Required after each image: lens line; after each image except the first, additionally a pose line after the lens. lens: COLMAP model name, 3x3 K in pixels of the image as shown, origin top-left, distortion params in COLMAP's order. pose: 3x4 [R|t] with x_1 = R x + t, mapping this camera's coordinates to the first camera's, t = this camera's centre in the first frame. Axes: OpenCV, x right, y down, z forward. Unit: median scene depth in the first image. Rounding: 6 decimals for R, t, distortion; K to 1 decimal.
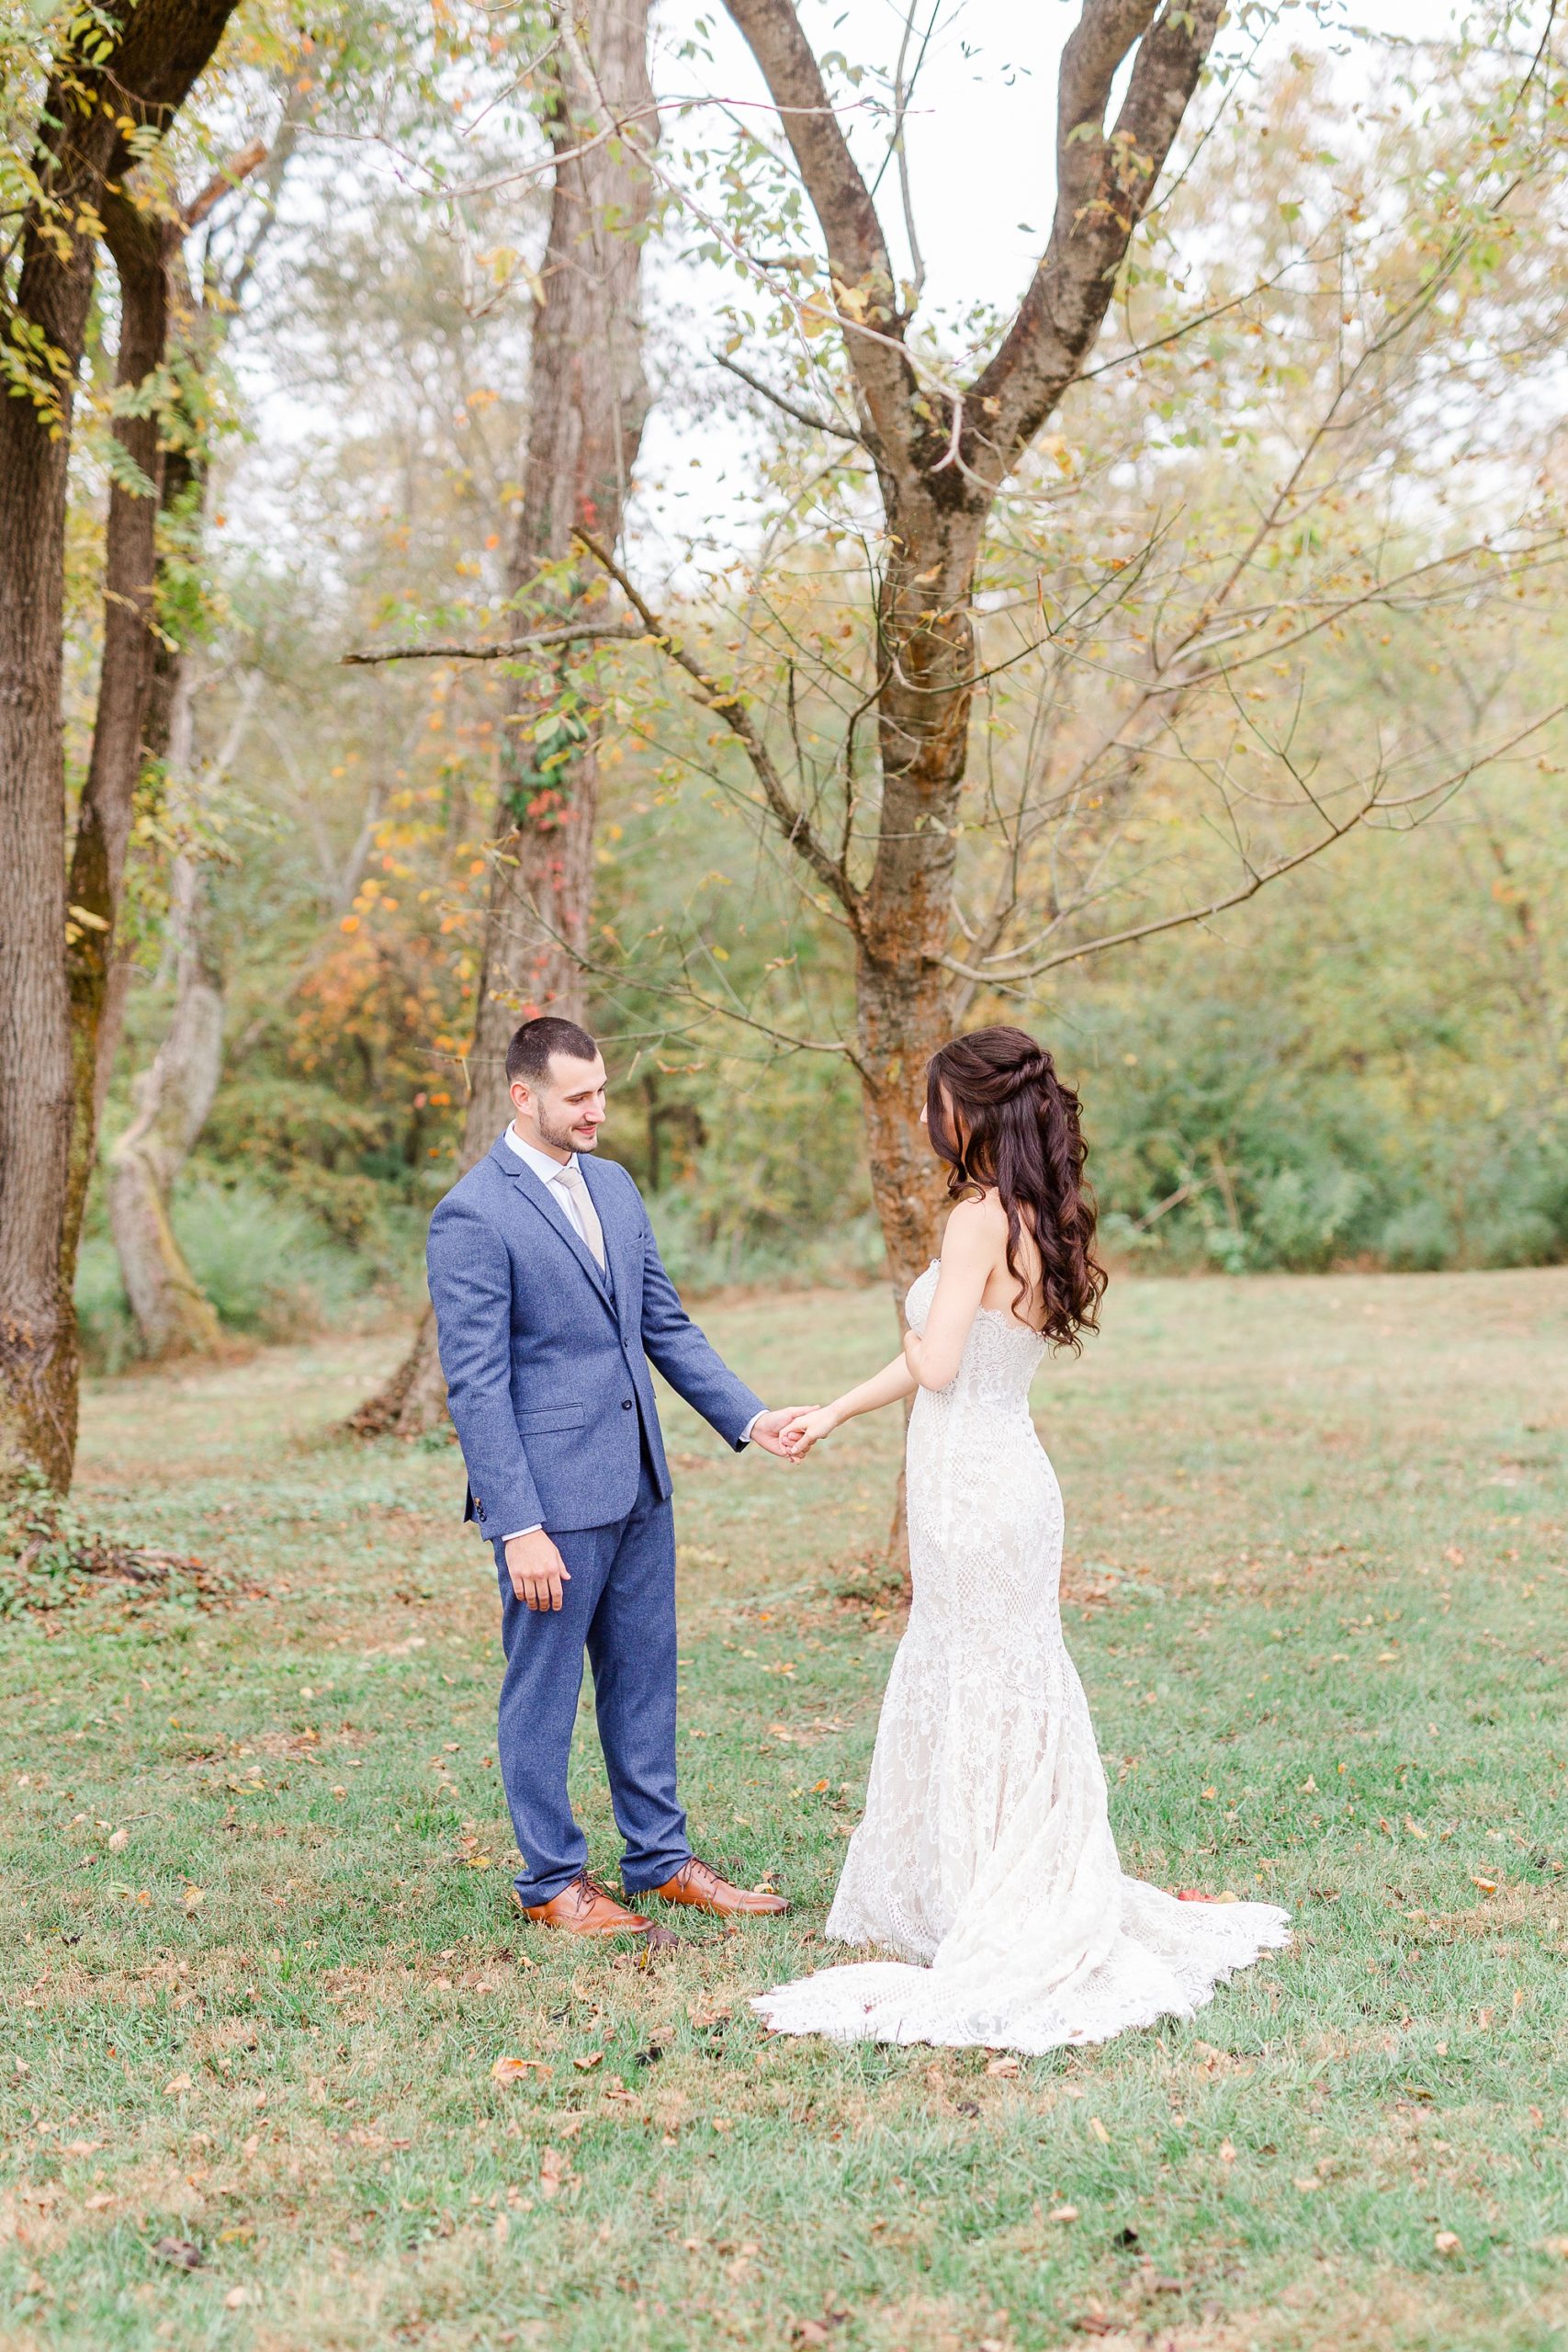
lens RADIAL K [[3417.3, 0, 784.0], [0, 3417.3, 1176.0], [0, 0, 1]] dist [-0.004290, 0.023394]
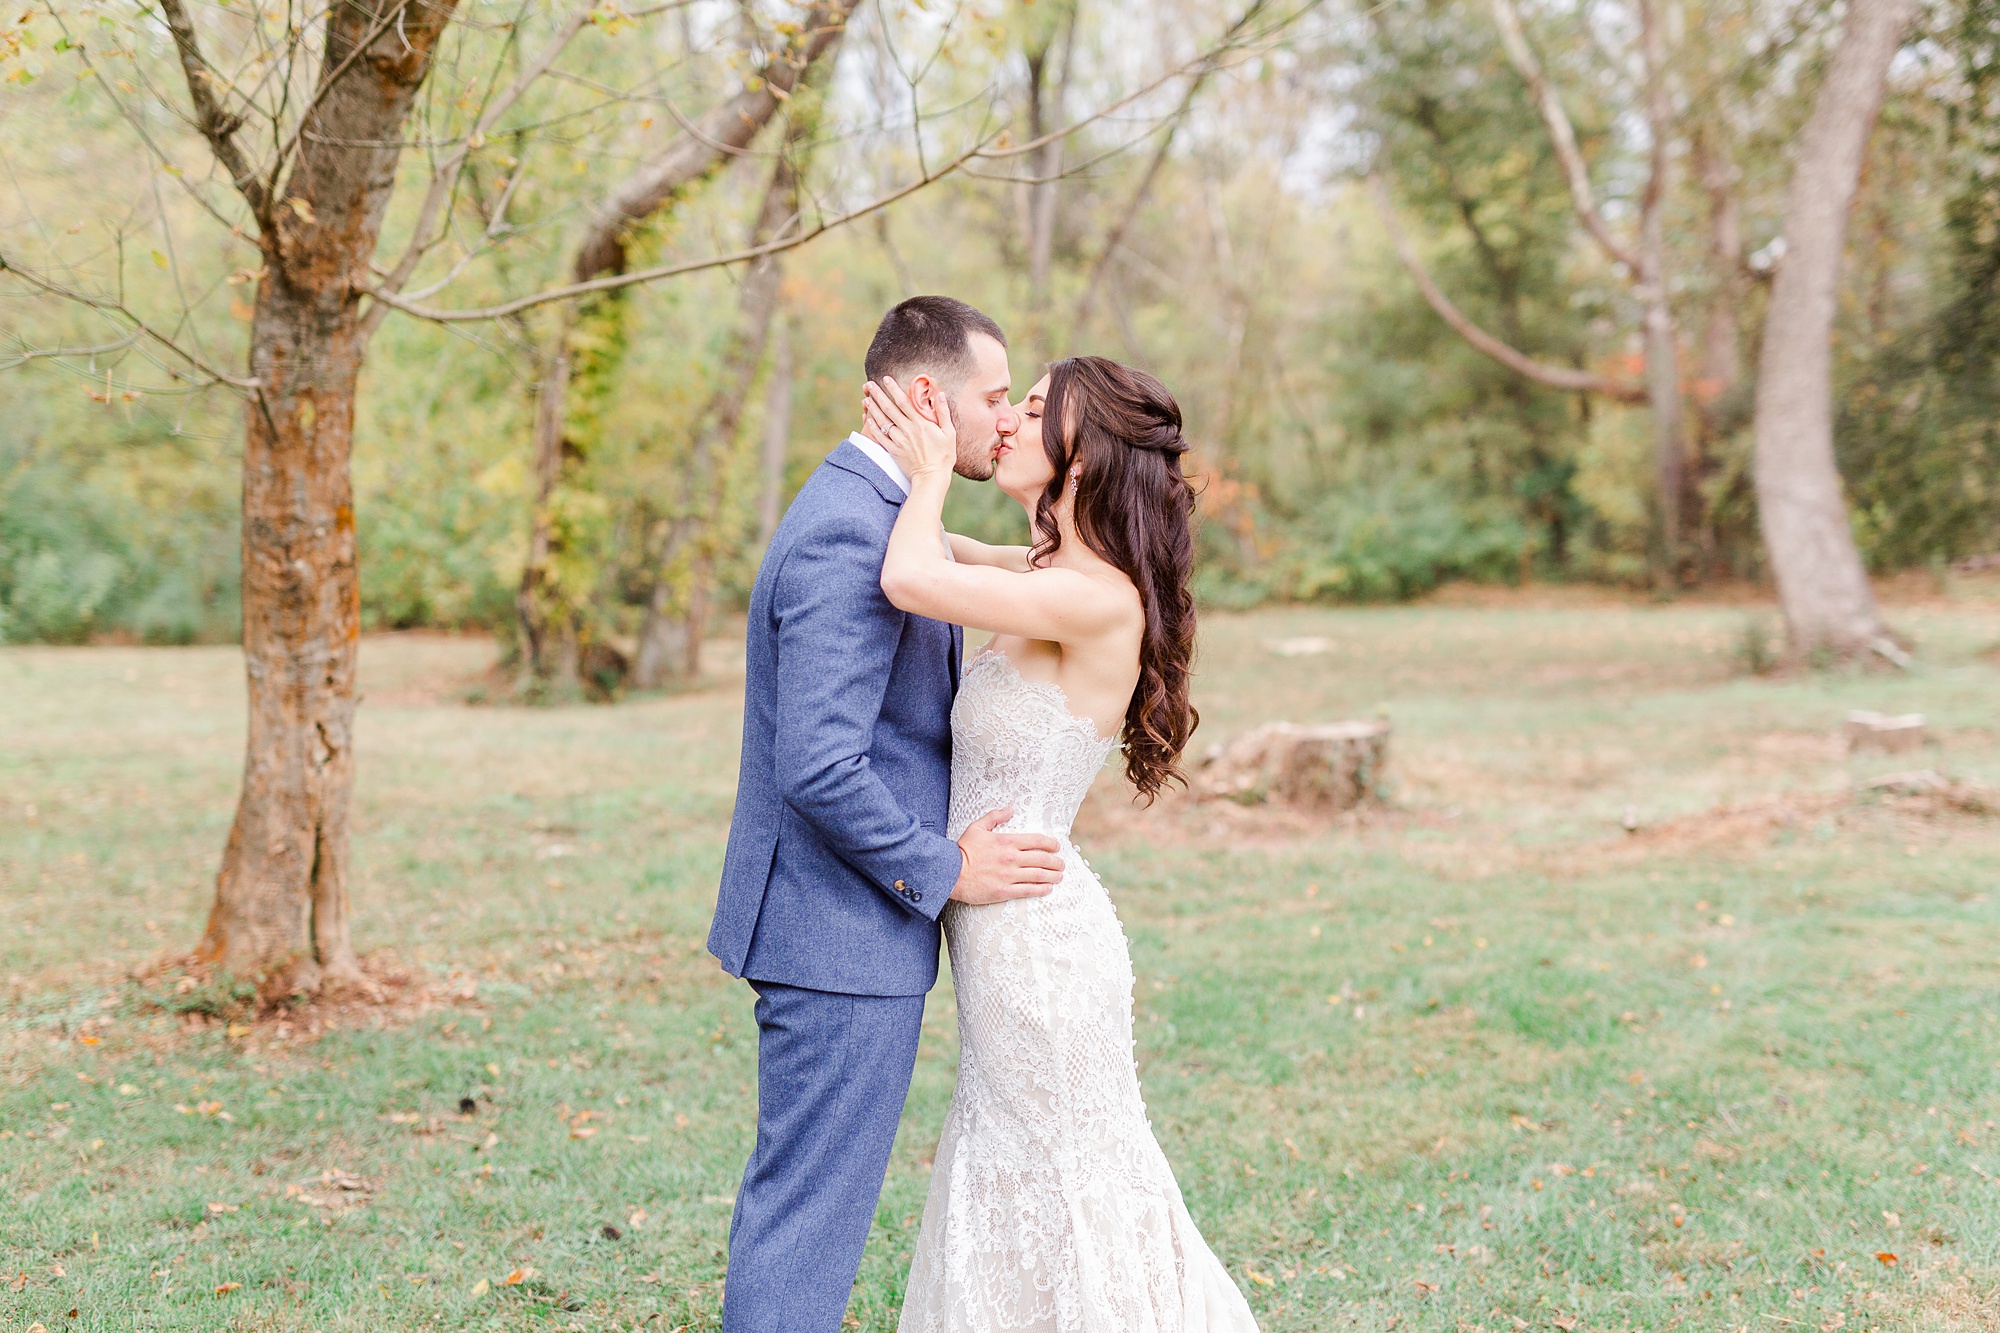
lens RADIAL K [[2834.8, 0, 1000.0], [0, 2834.8, 666.5], [0, 0, 1]] dist [-0.001255, 0.020042]
pose [[0.863113, 0.014917, 0.504791, -0.176998], [-0.032189, 0.999156, 0.025514, 0.009056], [-0.503984, -0.038270, 0.862864, 0.276495]]
